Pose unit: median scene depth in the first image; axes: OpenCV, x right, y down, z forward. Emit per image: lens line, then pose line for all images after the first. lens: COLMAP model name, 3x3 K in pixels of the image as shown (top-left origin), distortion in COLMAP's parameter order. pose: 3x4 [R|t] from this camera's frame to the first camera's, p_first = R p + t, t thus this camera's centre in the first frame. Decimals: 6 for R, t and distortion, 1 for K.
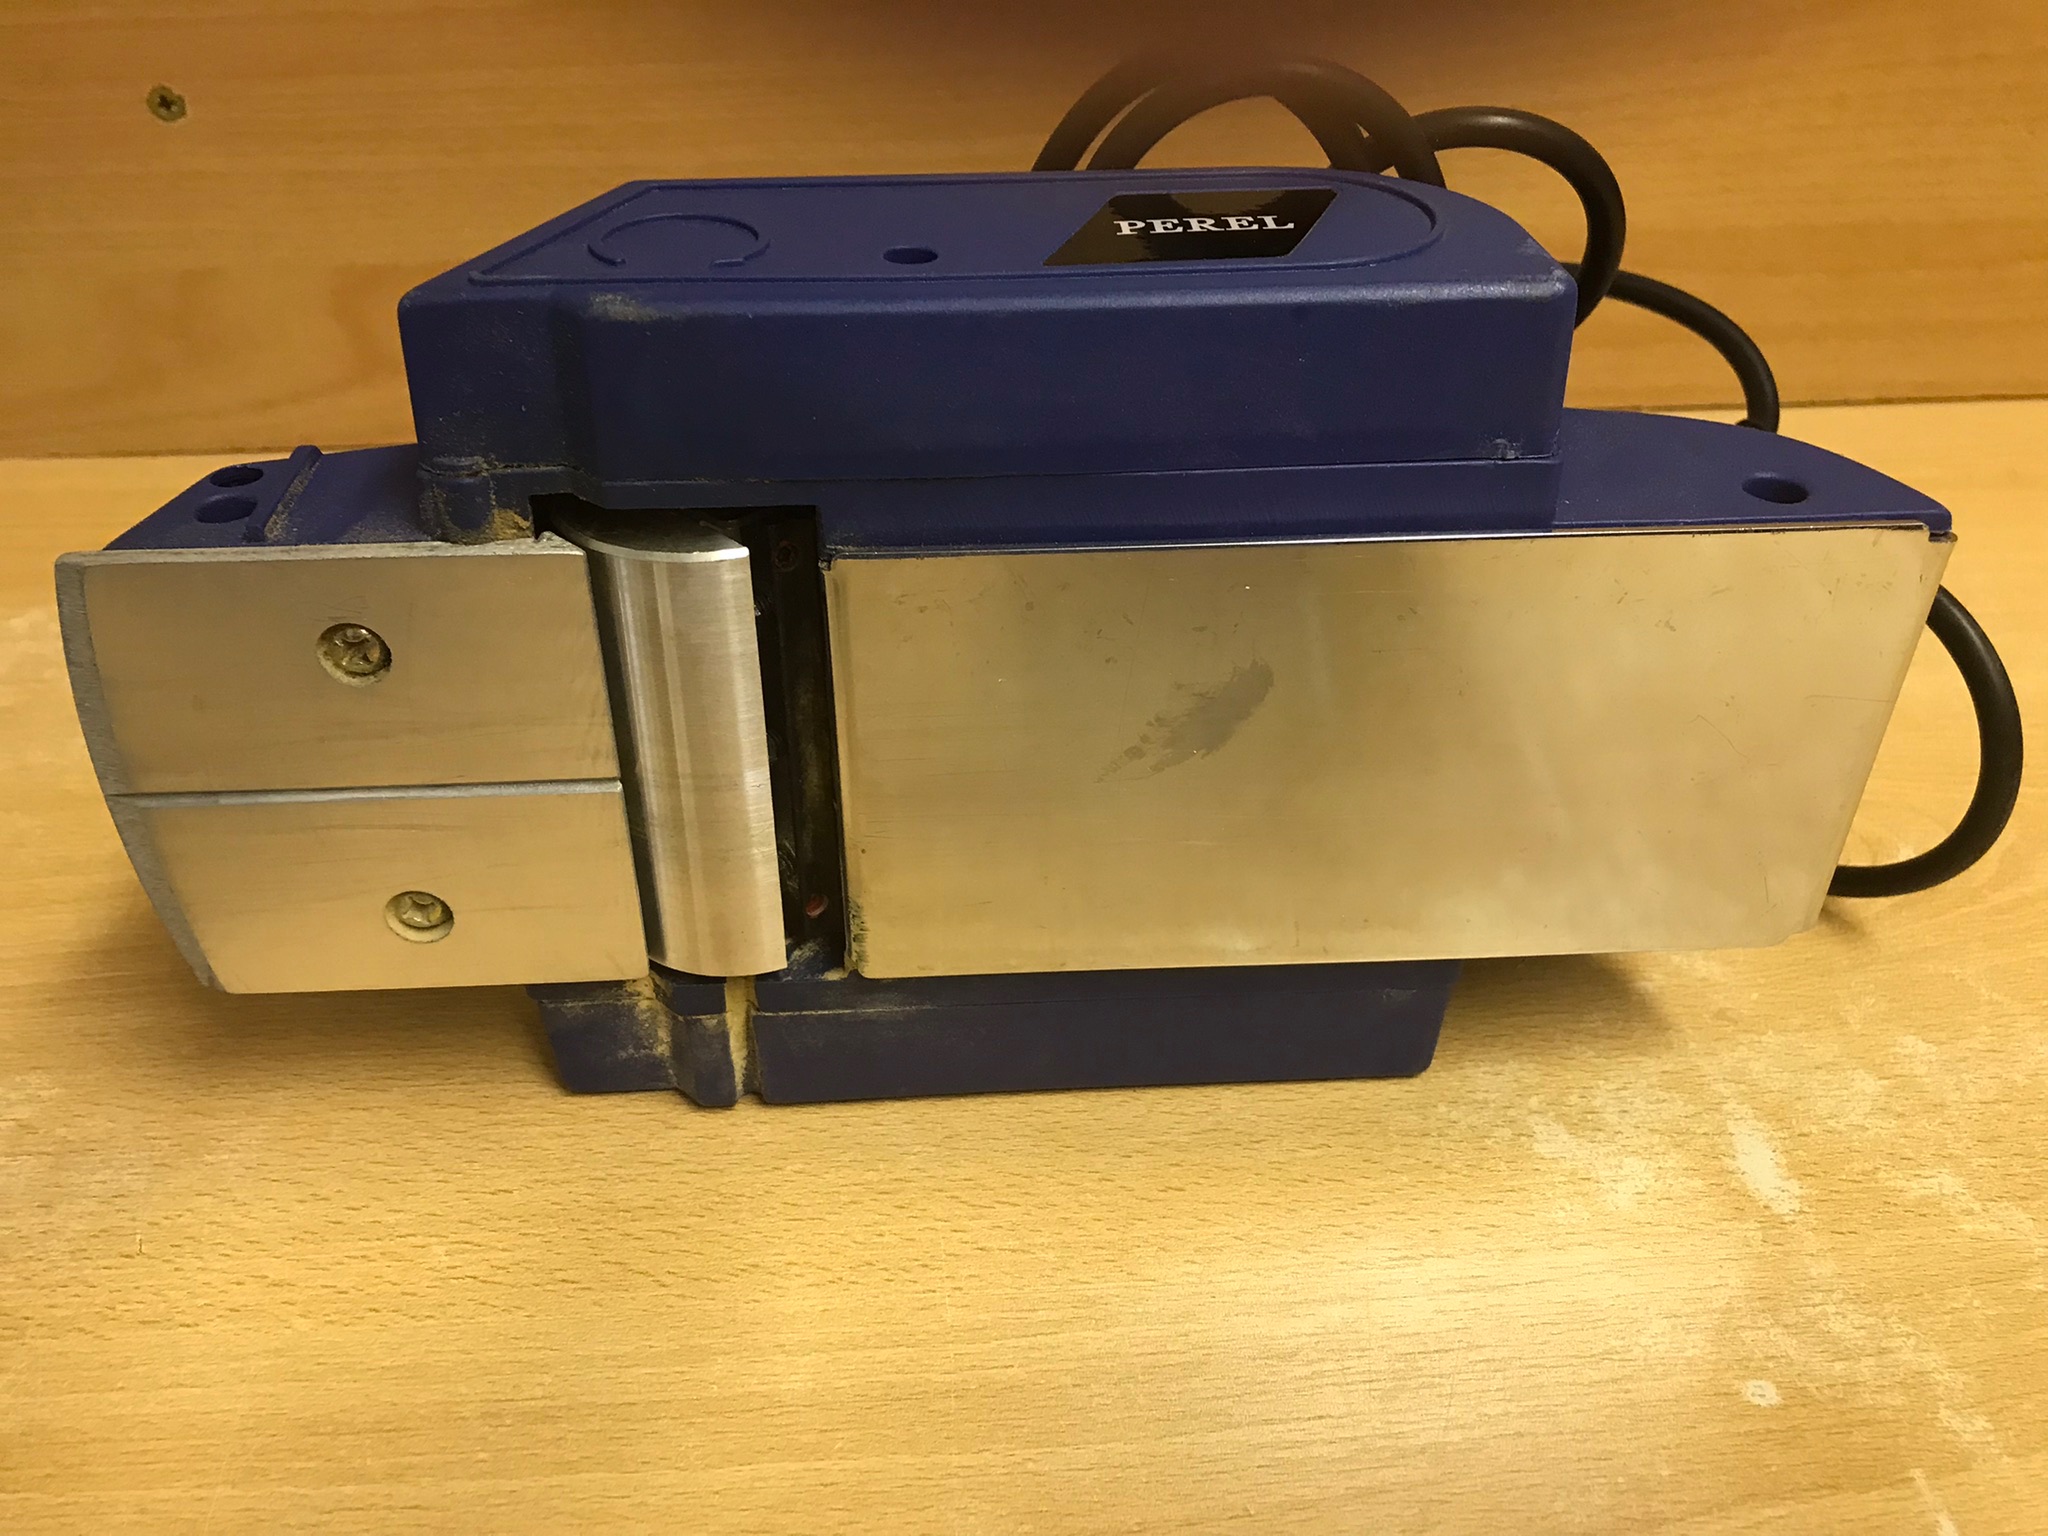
lens RADIAL K [[1715.7, 0, 1006.4], [0, 1715.7, 769.1], [0, 0, 1]] dist [-0.005060, 0.021514]
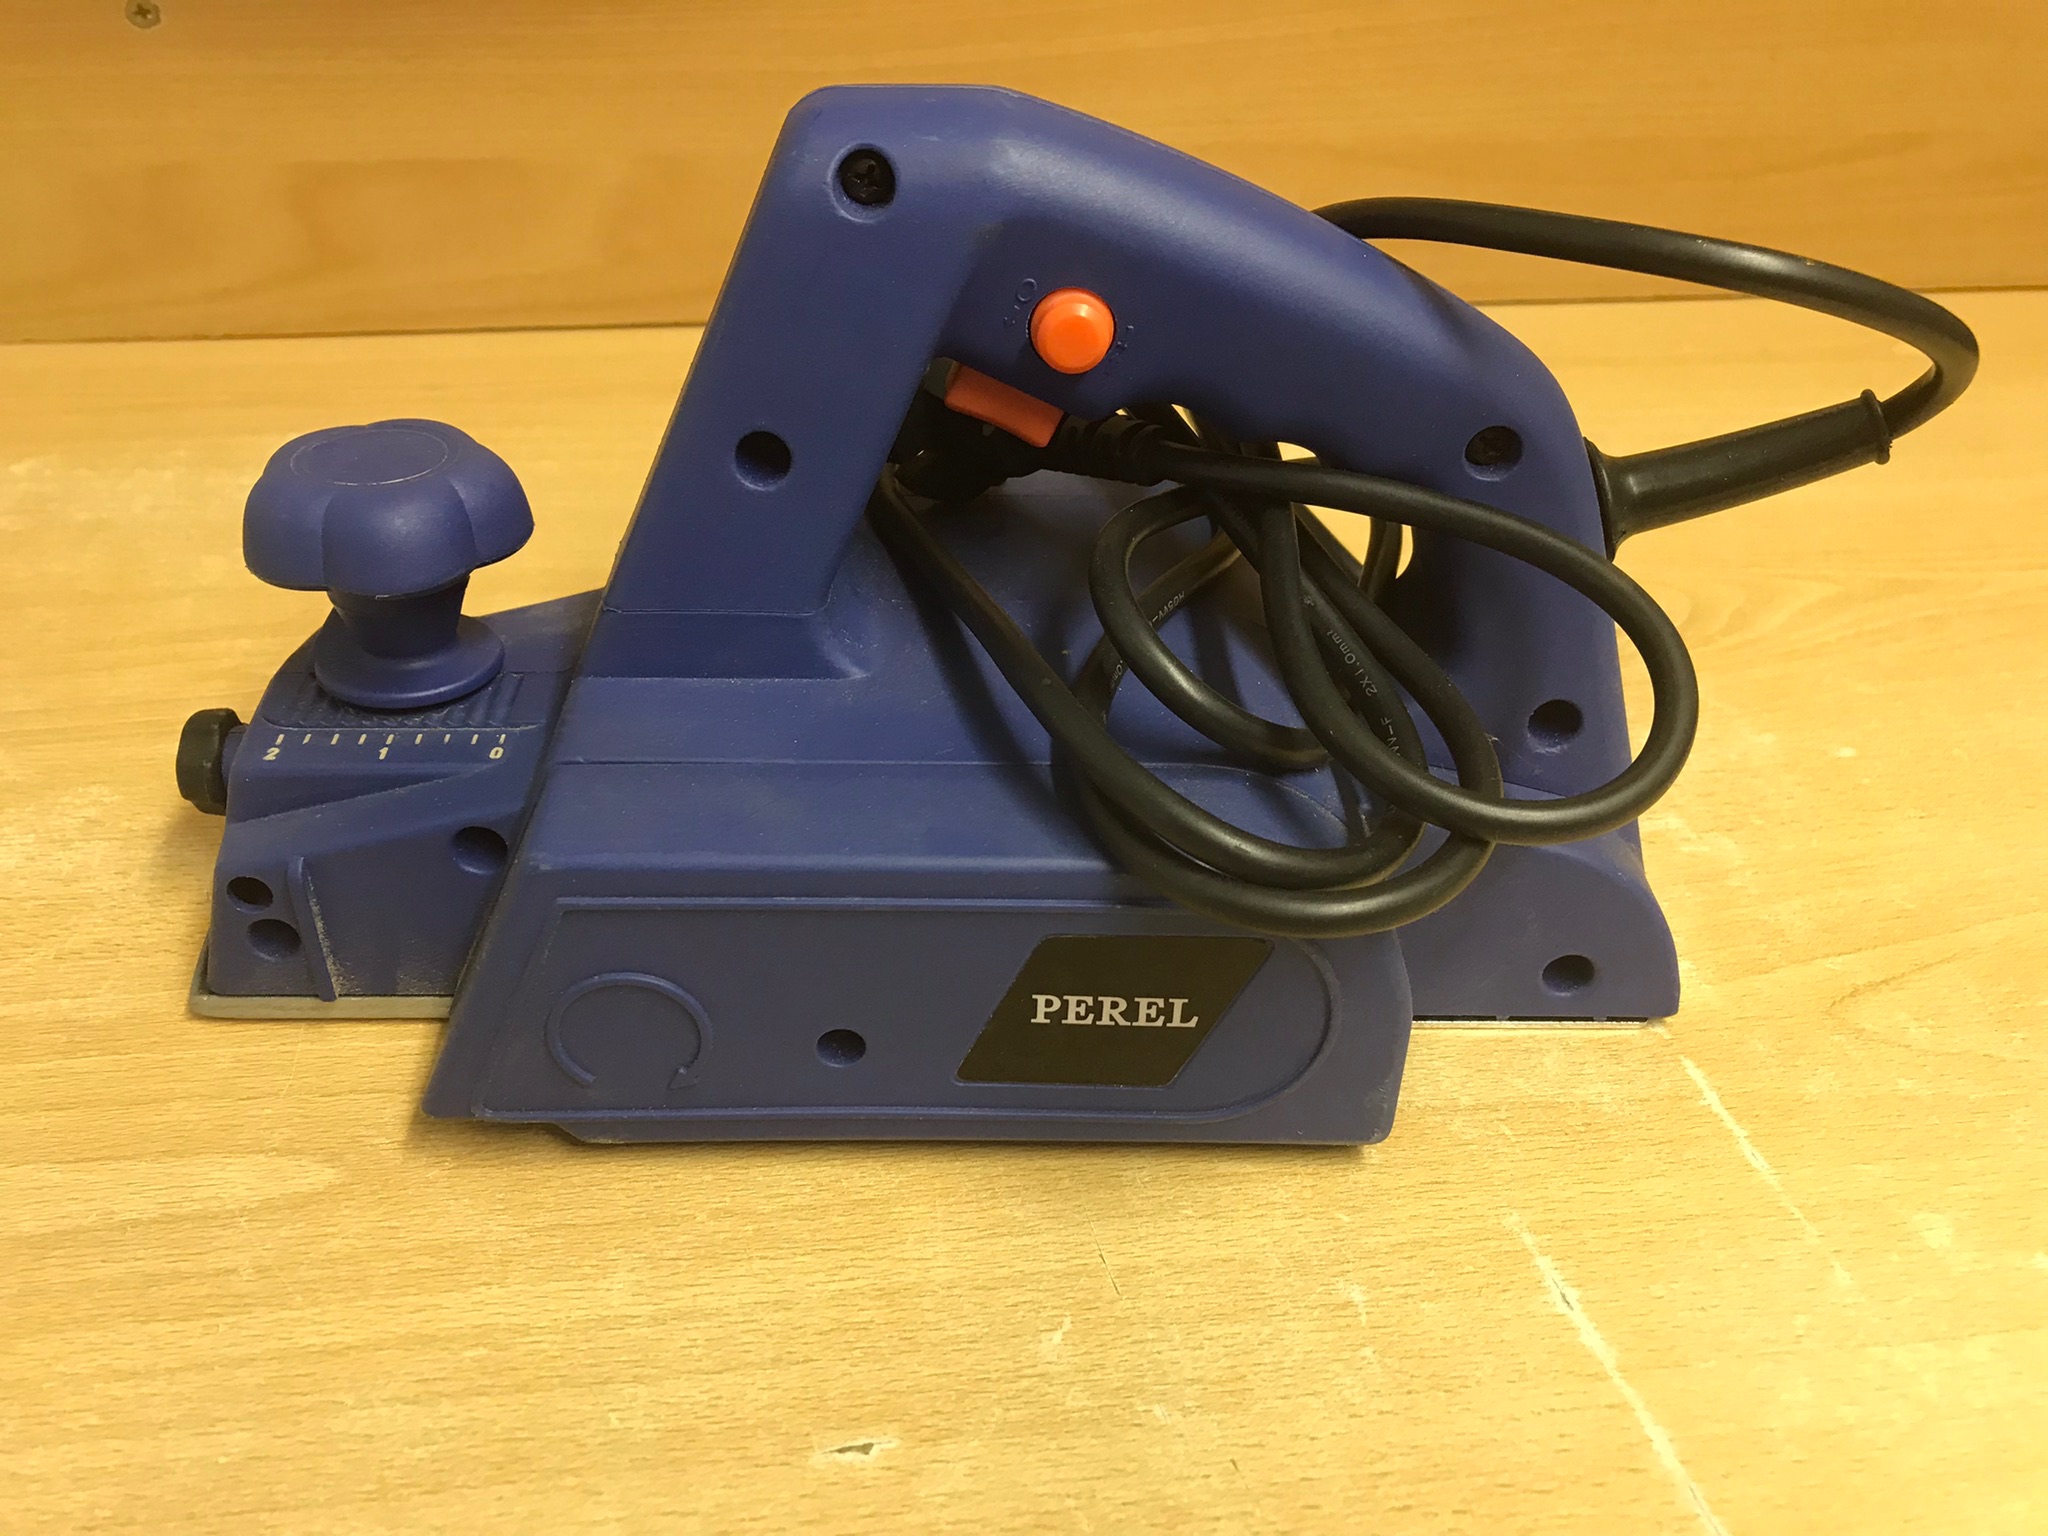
lens RADIAL K [[1715.7, 0, 1006.4], [0, 1715.7, 769.1], [0, 0, 1]] dist [-0.005060, 0.021514]
pose [[0.997520, -0.019131, 0.067737, -0.026291], [0.020102, 0.999704, -0.013682, 0.210469], [-0.067455, 0.015009, 0.997609, -0.228818]]
